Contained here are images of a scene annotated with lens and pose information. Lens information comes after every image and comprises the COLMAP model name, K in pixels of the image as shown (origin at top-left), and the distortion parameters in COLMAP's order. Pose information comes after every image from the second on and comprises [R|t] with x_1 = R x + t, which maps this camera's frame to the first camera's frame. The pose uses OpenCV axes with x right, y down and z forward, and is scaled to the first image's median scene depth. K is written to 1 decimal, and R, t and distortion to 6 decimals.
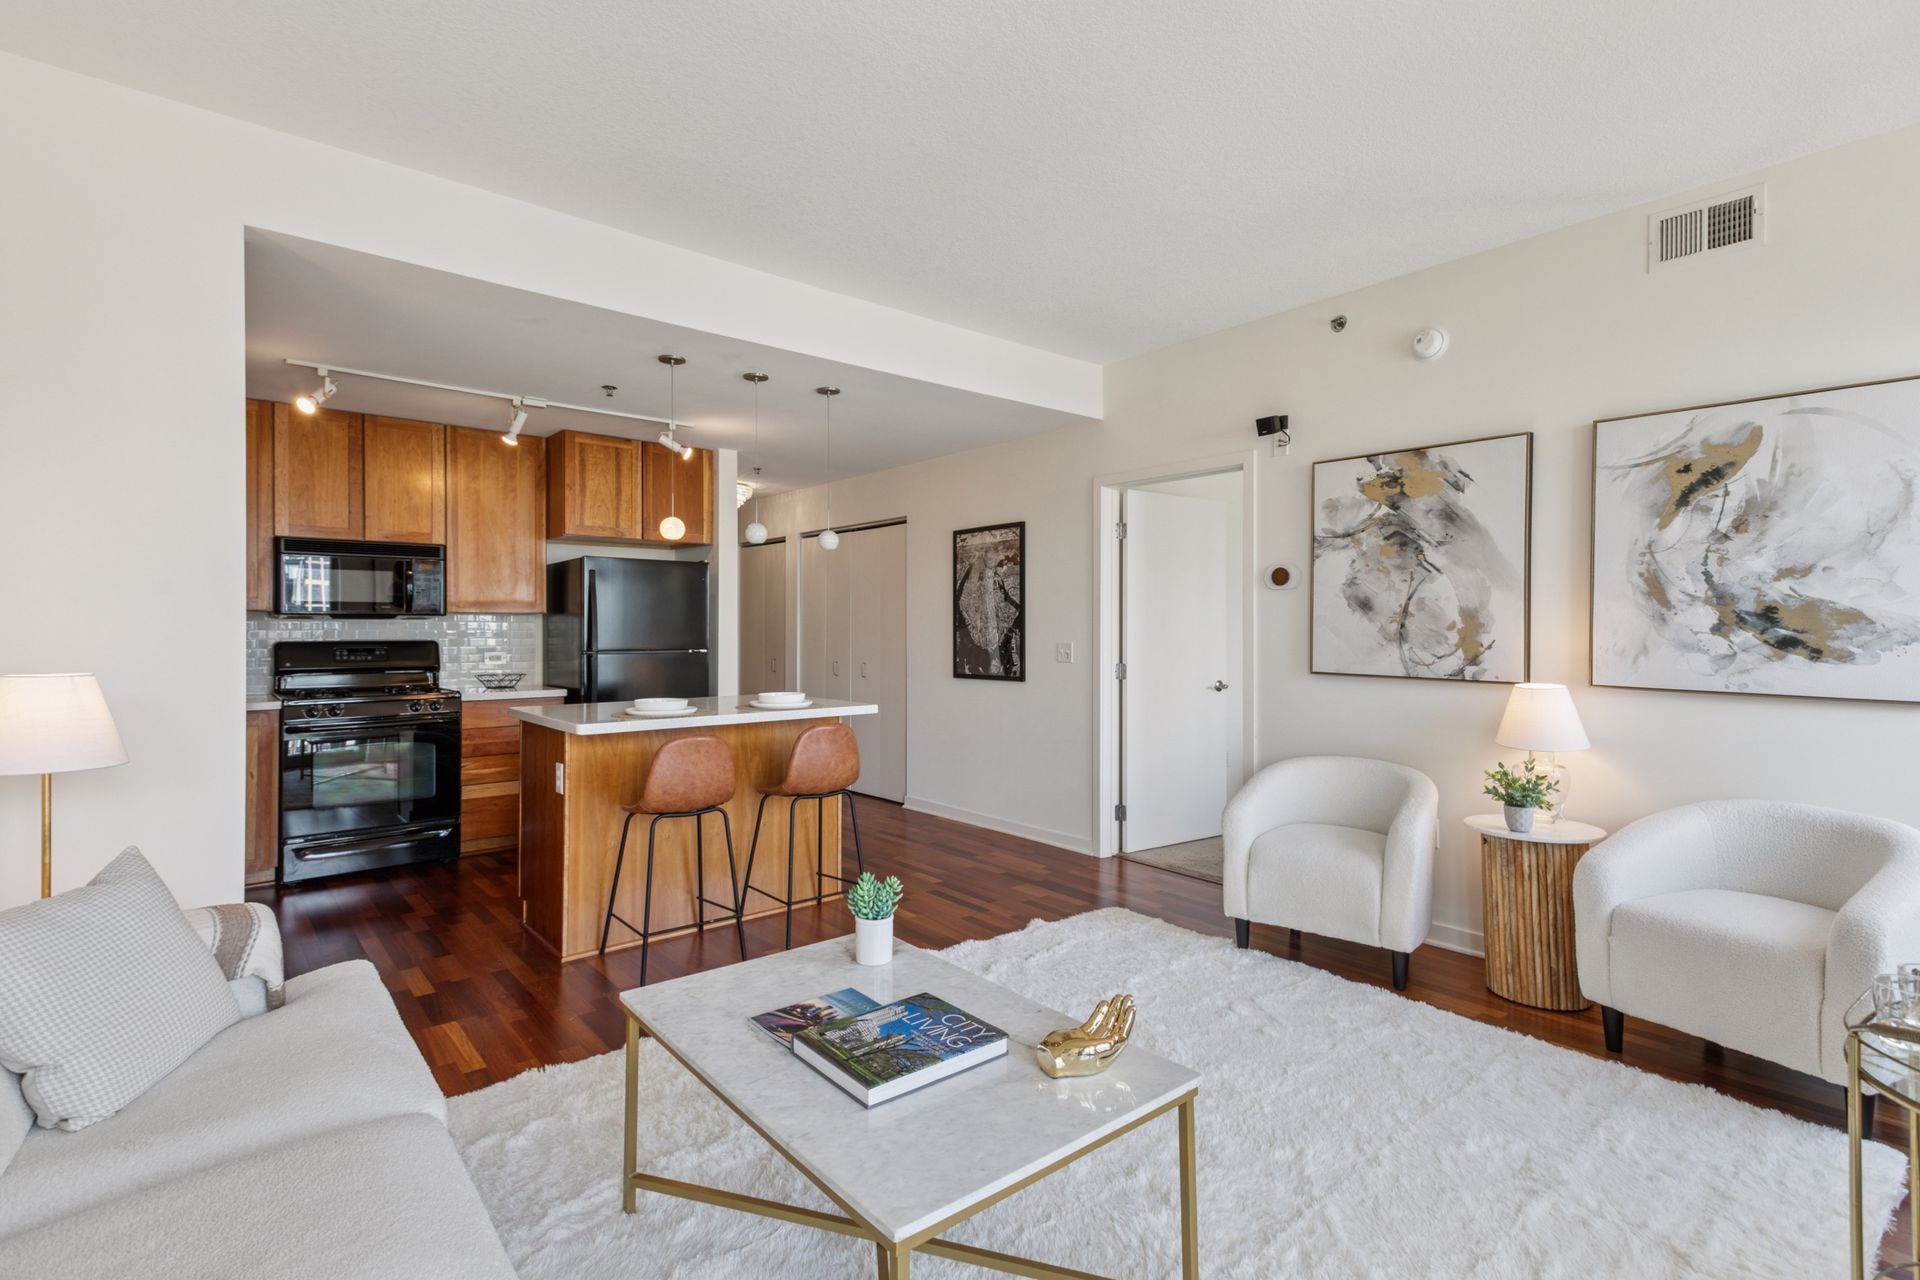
lens RADIAL K [[906.0, 0, 950.0], [0, 906.0, 630.9], [0, 0, 1]] dist [0.037431, -0.000180]
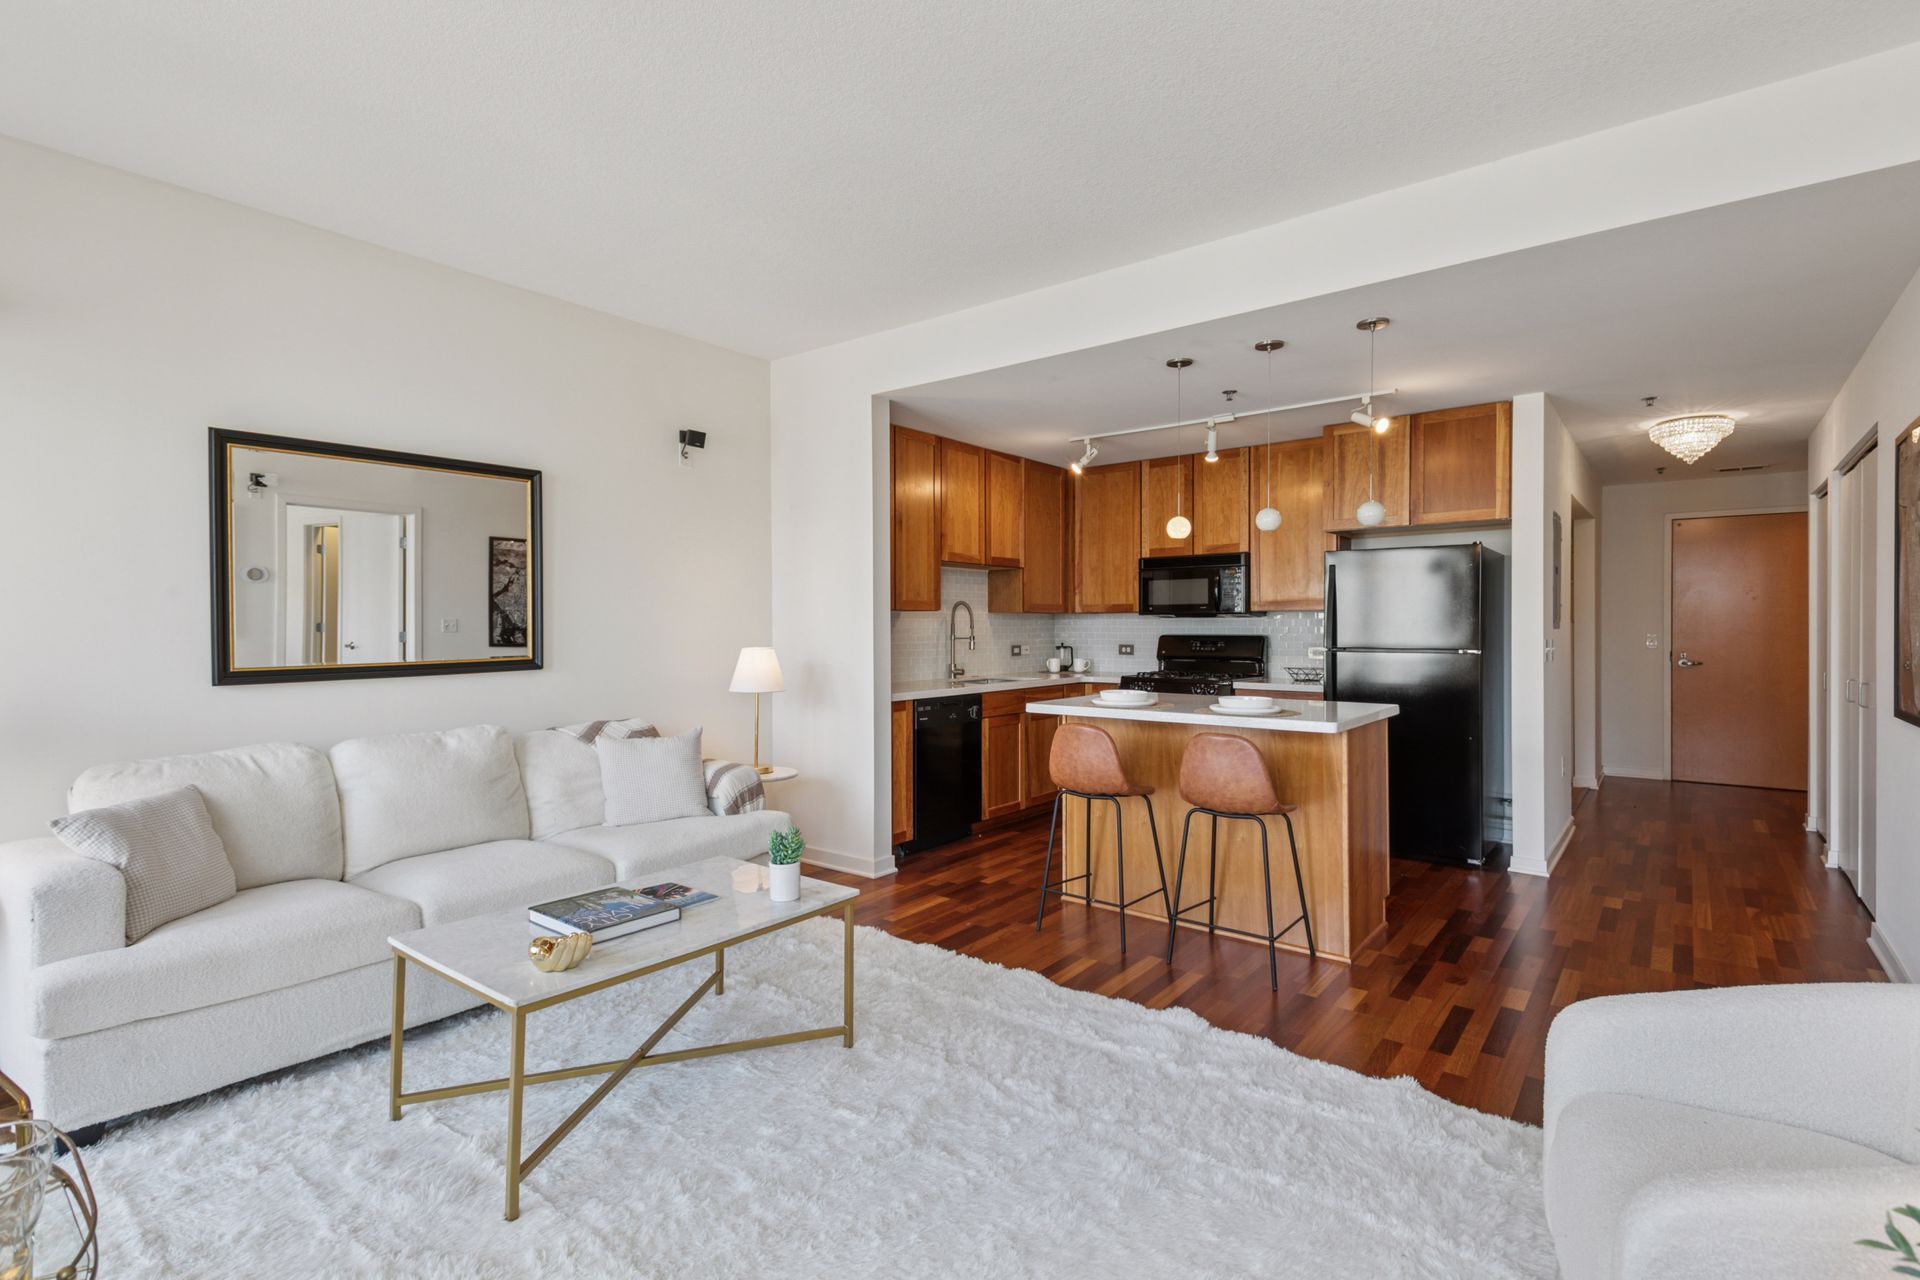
lens RADIAL K [[905.1, 0, 958.7], [0, 905.1, 633.4], [0, 0, 1]] dist [0.040828, -0.001227]
pose [[0.214123, 0.007589, -0.976777, 0.493850], [0.000311, 0.999969, 0.007837, -0.001306], [0.976807, -0.001982, 0.214114, 0.413632]]
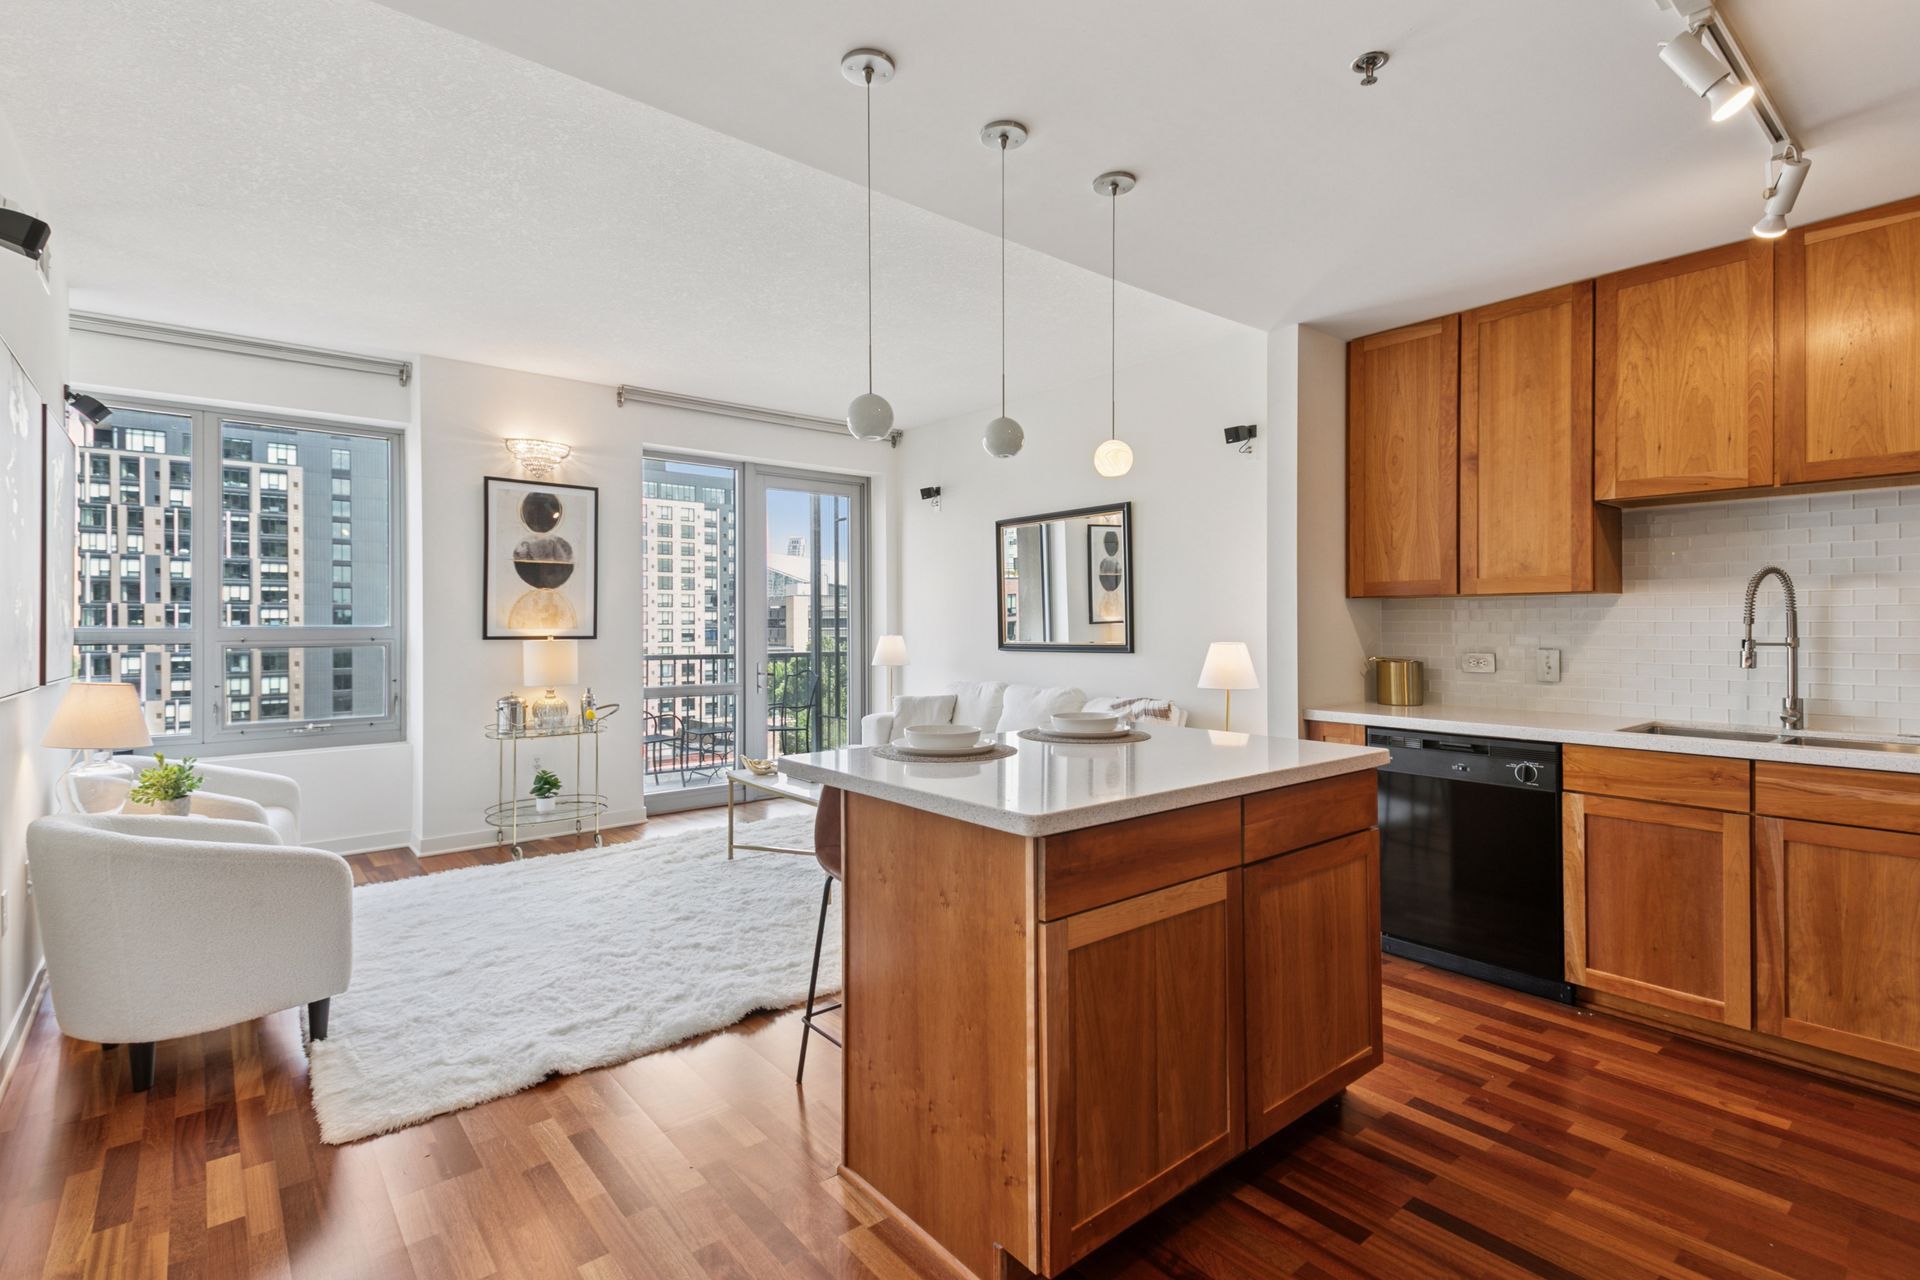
lens RADIAL K [[901.9, 0, 956.6], [0, 901.9, 626.3], [0, 0, 1]] dist [0.061246, -0.033118]
pose [[-0.999974, 0.002429, 0.006791, -0.157496], [0.002474, 0.999975, 0.006603, -0.002374], [-0.006775, 0.006620, -0.999955, 1.248237]]
